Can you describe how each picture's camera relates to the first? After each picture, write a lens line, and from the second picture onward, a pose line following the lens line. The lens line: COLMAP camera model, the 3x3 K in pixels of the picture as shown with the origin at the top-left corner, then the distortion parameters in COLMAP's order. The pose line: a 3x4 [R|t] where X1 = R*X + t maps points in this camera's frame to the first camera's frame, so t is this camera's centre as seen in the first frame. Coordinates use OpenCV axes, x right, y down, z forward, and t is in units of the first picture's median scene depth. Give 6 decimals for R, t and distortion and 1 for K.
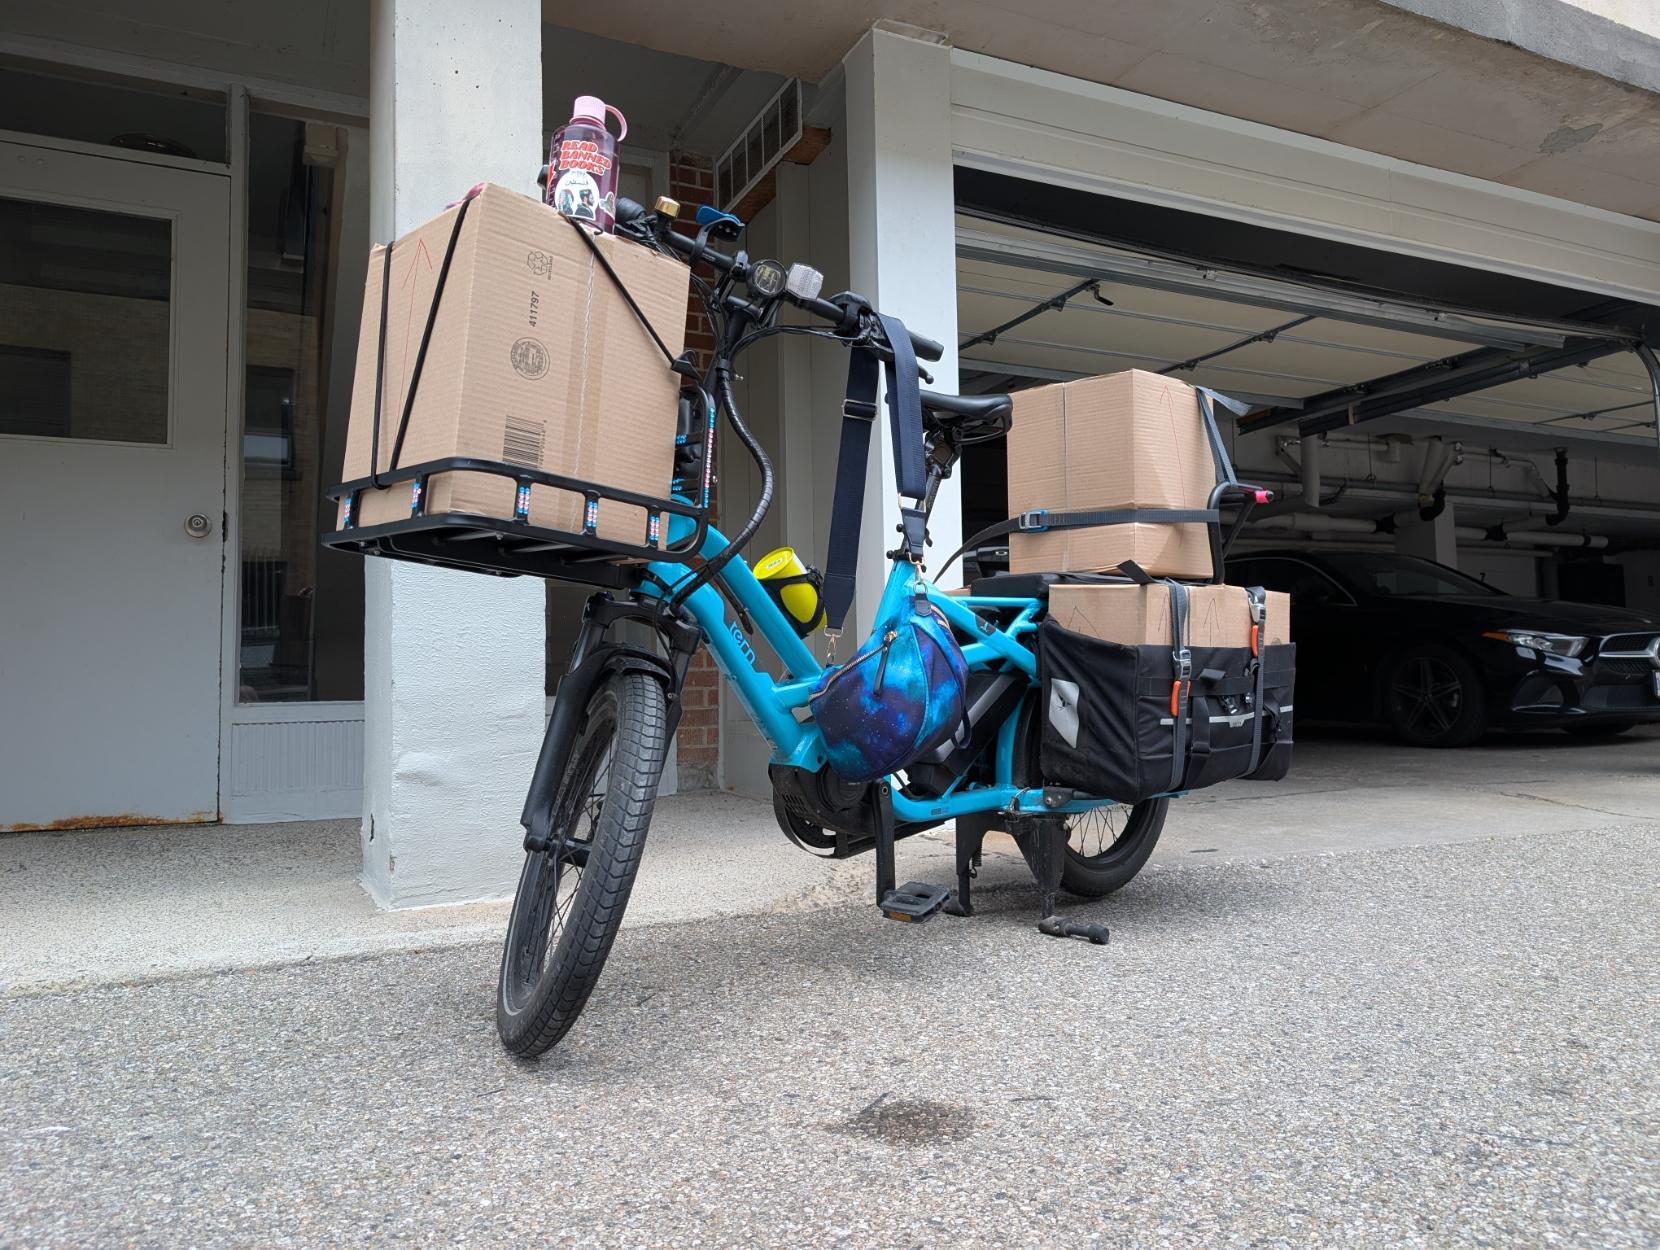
lens RADIAL K [[1221.8, 0, 822.7], [0, 1221.8, 629.2], [0, 0, 1]] dist [0.017349, -0.015225]
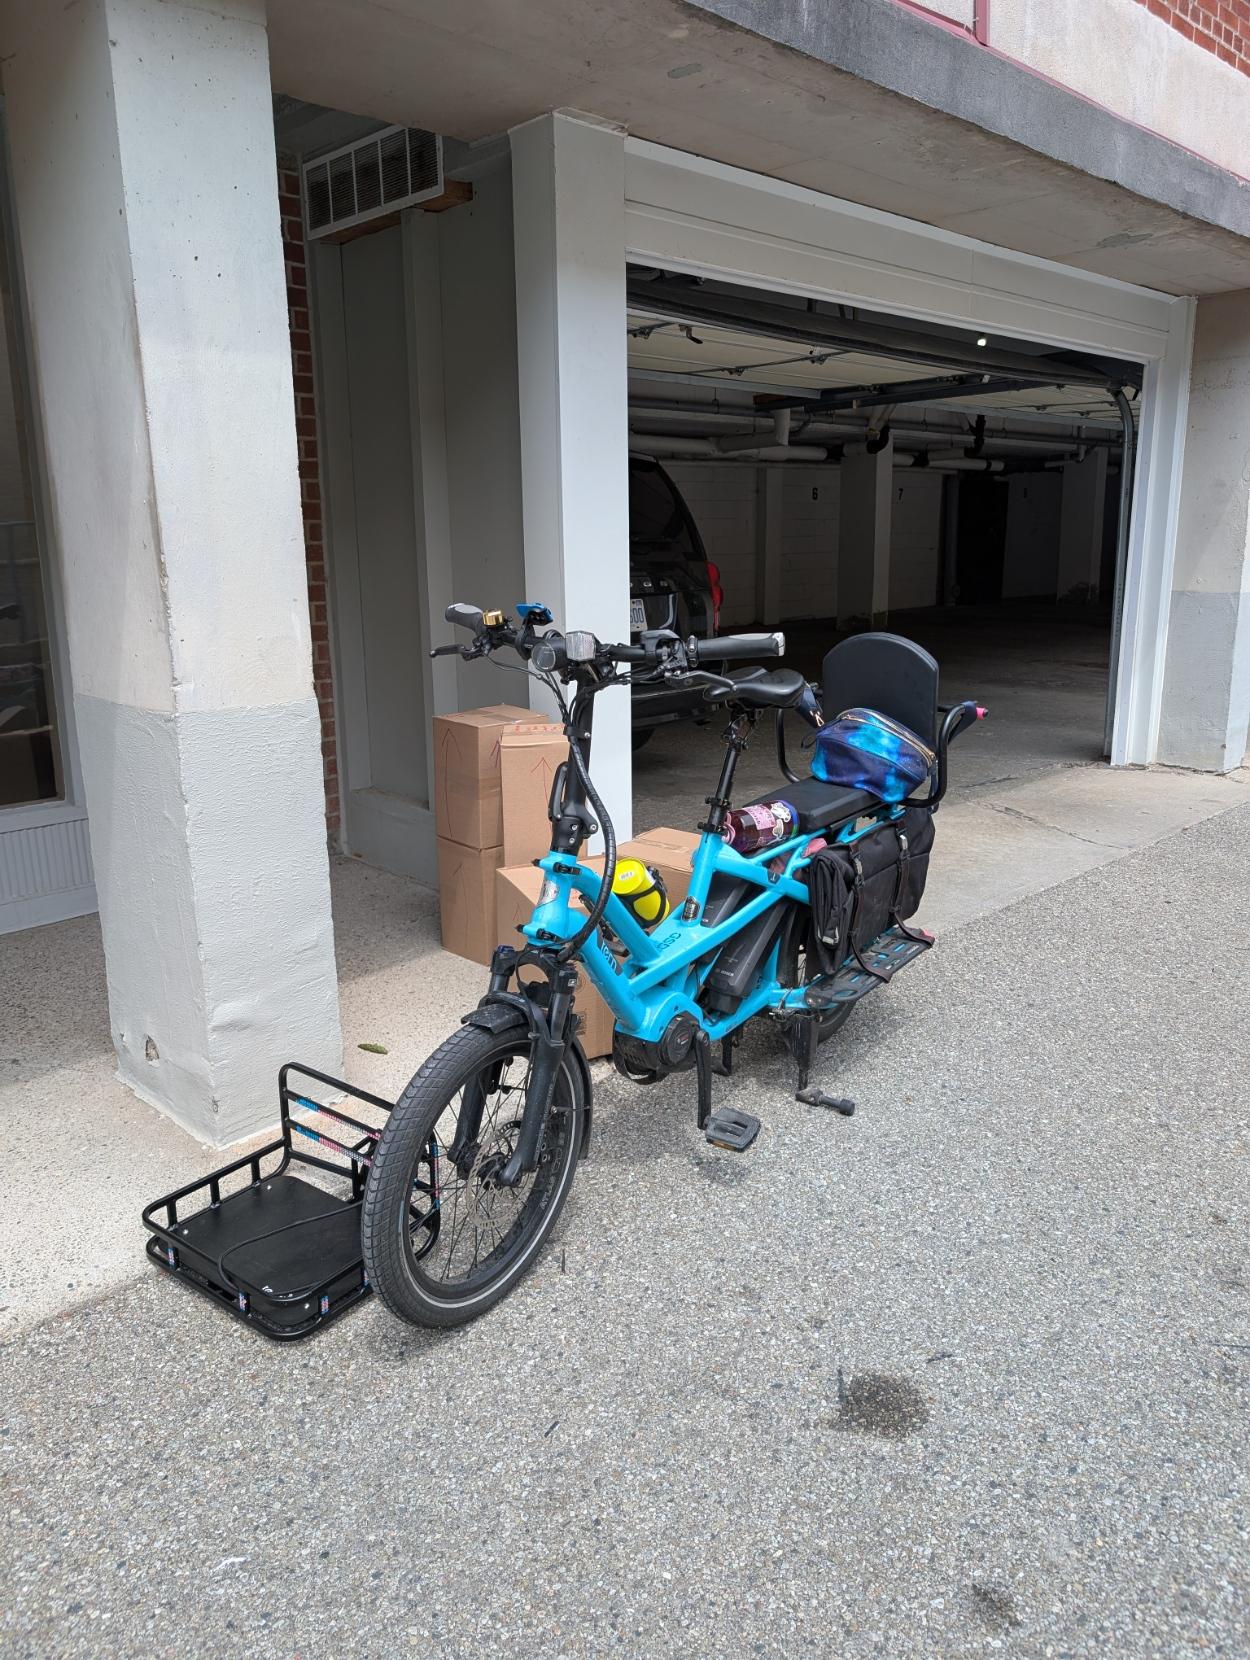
lens RADIAL K [[1221.8, 0, 625.0], [0, 1221.8, 830.0], [0, 0, 1]] dist [0.017349, -0.015225]
pose [[0.947108, -0.070374, 0.313104, -0.552298], [-0.024224, 0.957198, 0.288418, -0.576737], [-0.320000, -0.280747, 0.904865, 0.010346]]
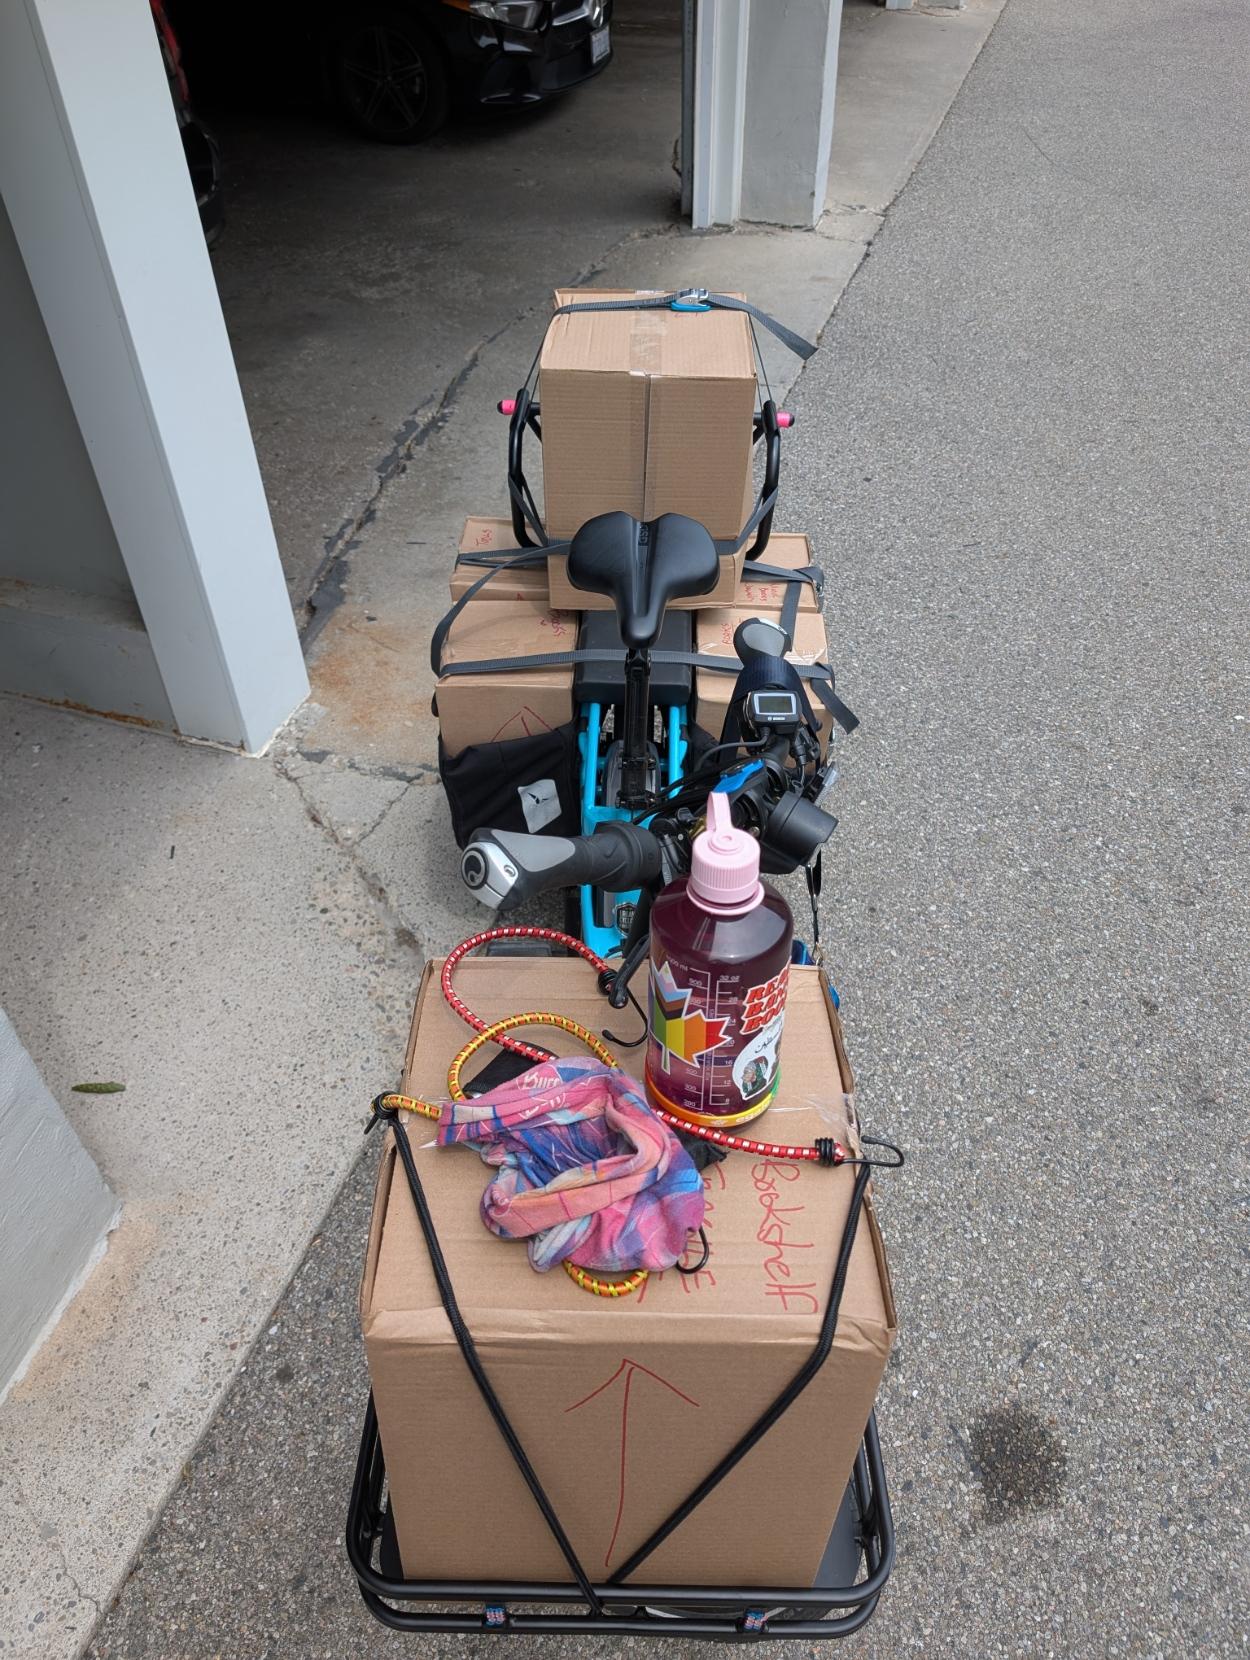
lens RADIAL K [[1201.4, 0, 625.0], [0, 1201.4, 830.0], [0, 0, 1]] dist [0.013020, -0.014721]
pose [[0.691473, -0.487821, 0.532818, -0.512741], [-0.043742, 0.707938, 0.704919, -0.852969], [-0.721077, -0.510739, 0.468182, 0.962799]]
